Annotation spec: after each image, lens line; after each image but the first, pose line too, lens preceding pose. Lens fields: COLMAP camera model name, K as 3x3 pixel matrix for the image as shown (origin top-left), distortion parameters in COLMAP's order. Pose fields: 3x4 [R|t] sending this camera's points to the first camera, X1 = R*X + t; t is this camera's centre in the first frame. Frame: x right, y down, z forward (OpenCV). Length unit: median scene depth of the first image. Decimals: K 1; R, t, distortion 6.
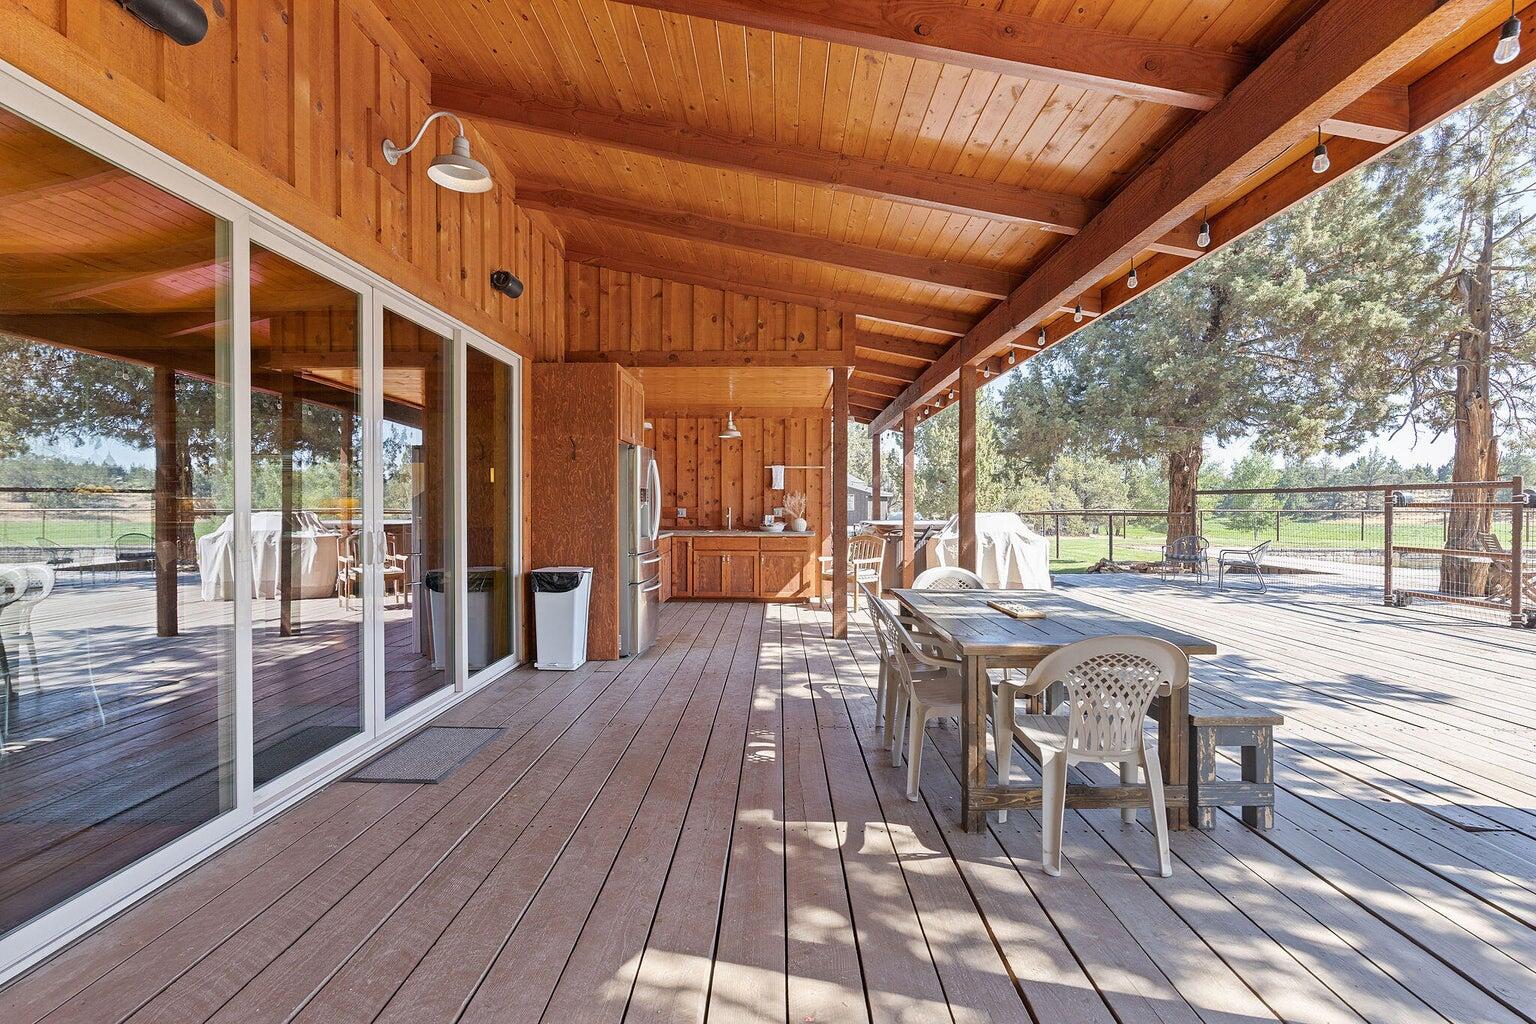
lens RADIAL K [[662.5, 0, 771.7], [0, 662.5, 508.3], [0, 0, 1]] dist [0.000053, -0.000508]
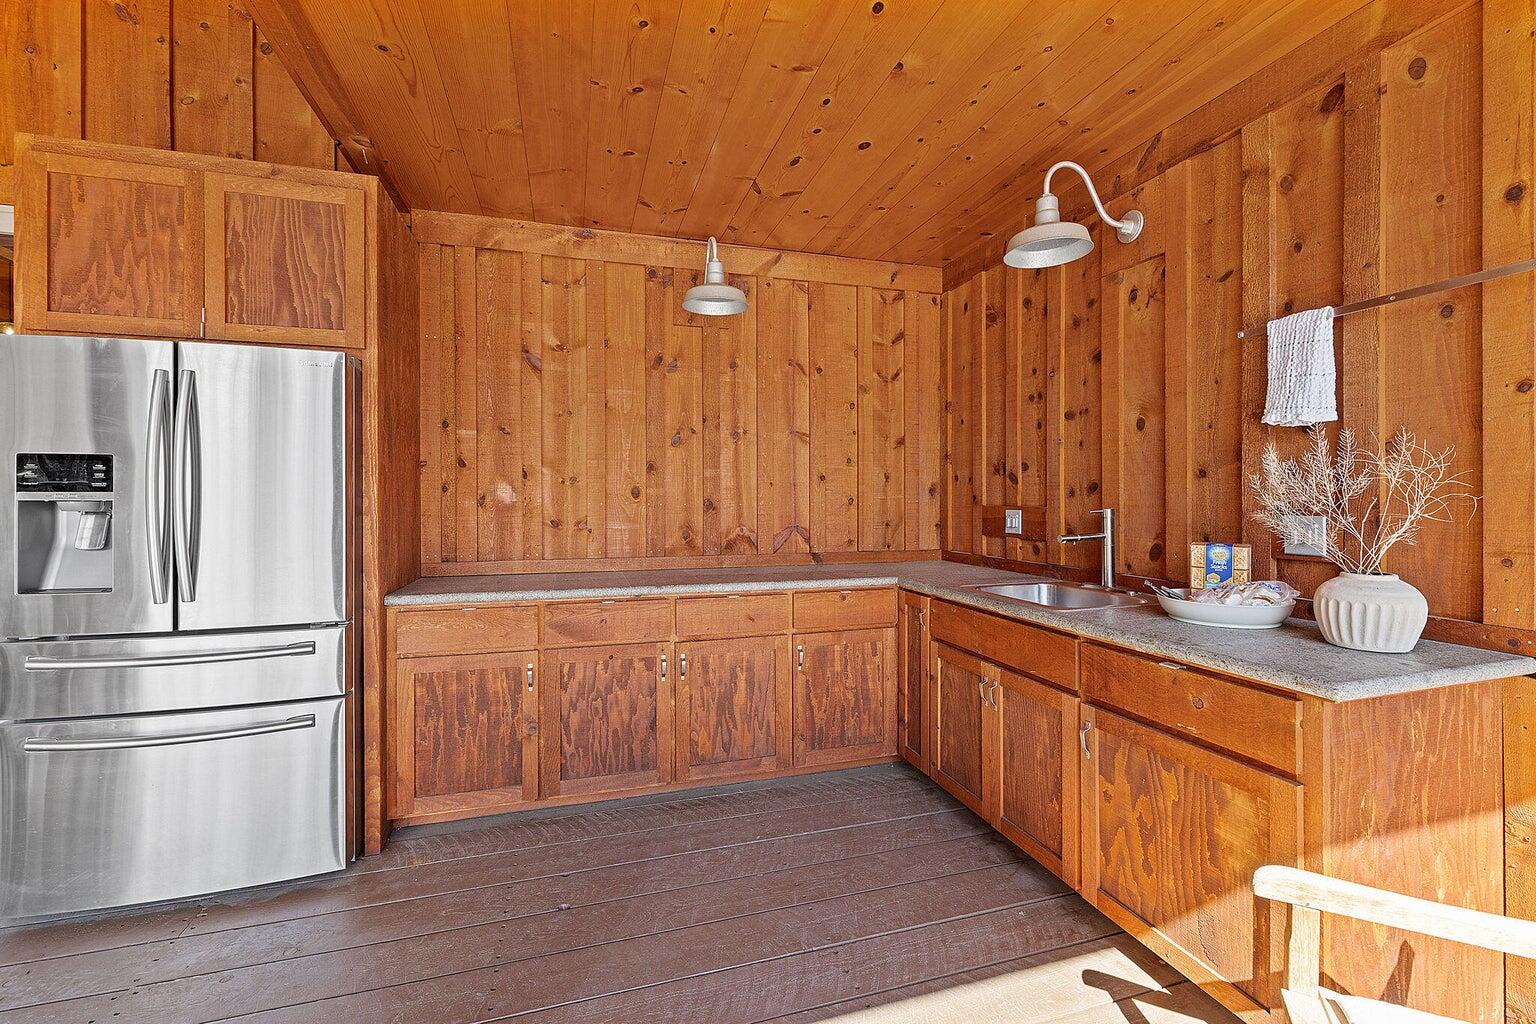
lens RADIAL K [[662.5, 0, 765.4], [0, 662.5, 498.2], [0, 0, 1]] dist [0.000053, -0.000508]
pose [[0.299096, -0.004446, -0.954213, 0.233914], [-0.003970, 0.999975, -0.005903, -0.005064], [0.954215, 0.005554, 0.299071, 1.134132]]
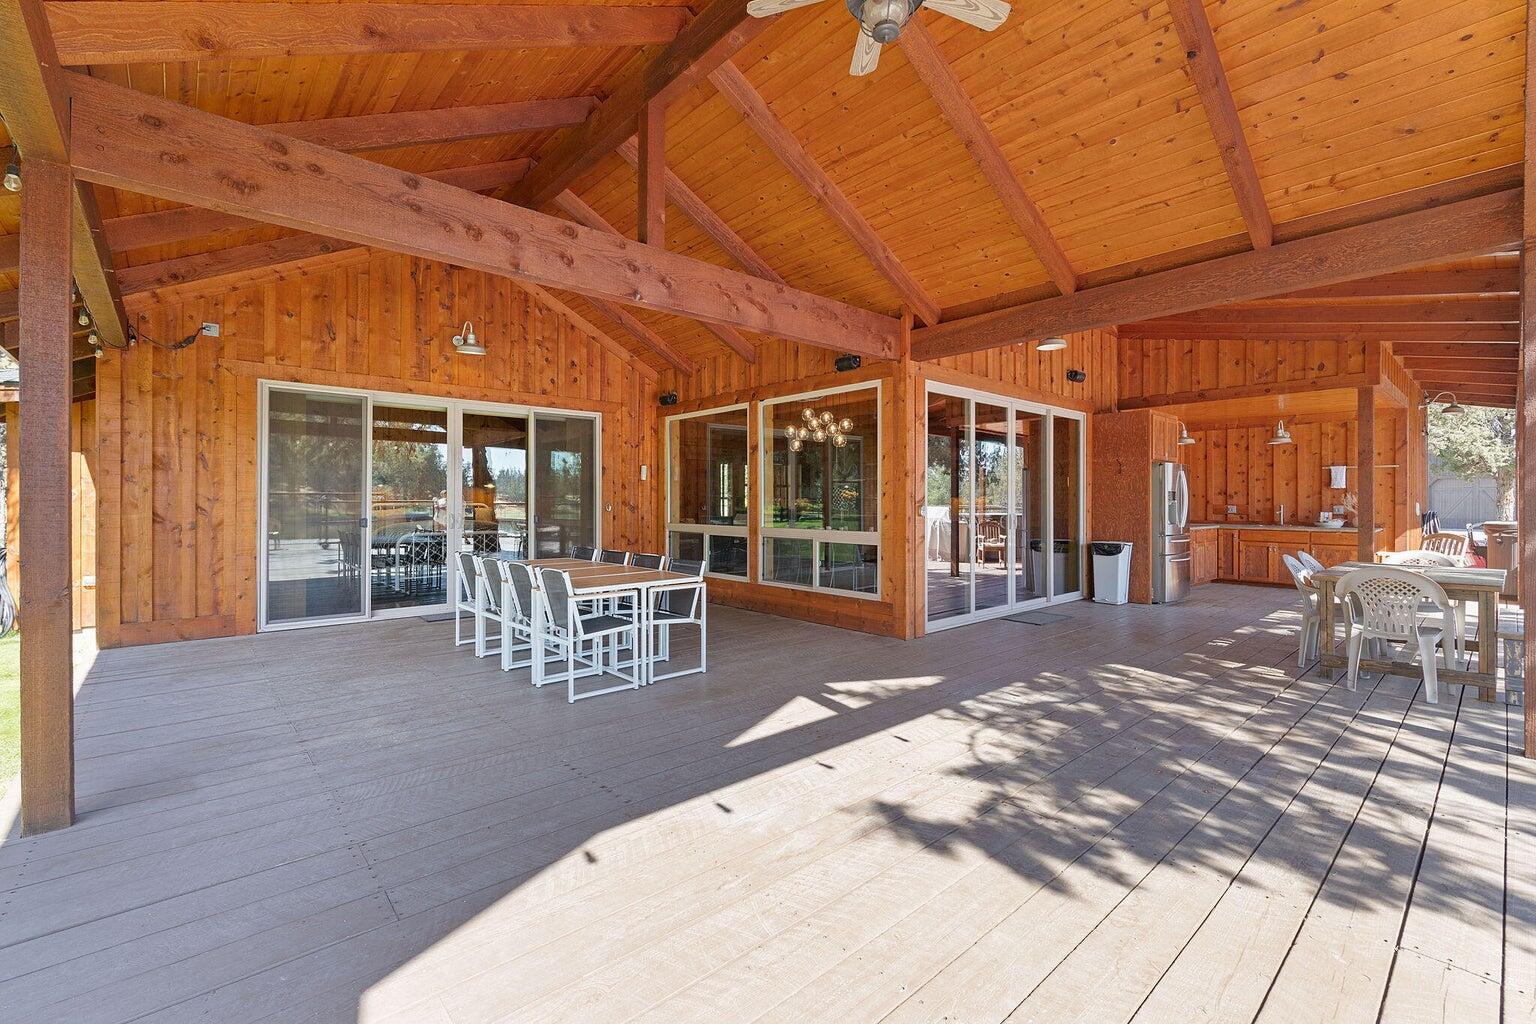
lens RADIAL K [[662.5, 0, 771.6], [0, 662.5, 502.4], [0, 0, 1]] dist [0.000053, -0.000508]
pose [[0.677901, 0.000021, -0.735153, 0.256961], [-0.004721, 0.999980, -0.004324, 0.004631], [0.735138, 0.006402, 0.677887, -0.584207]]
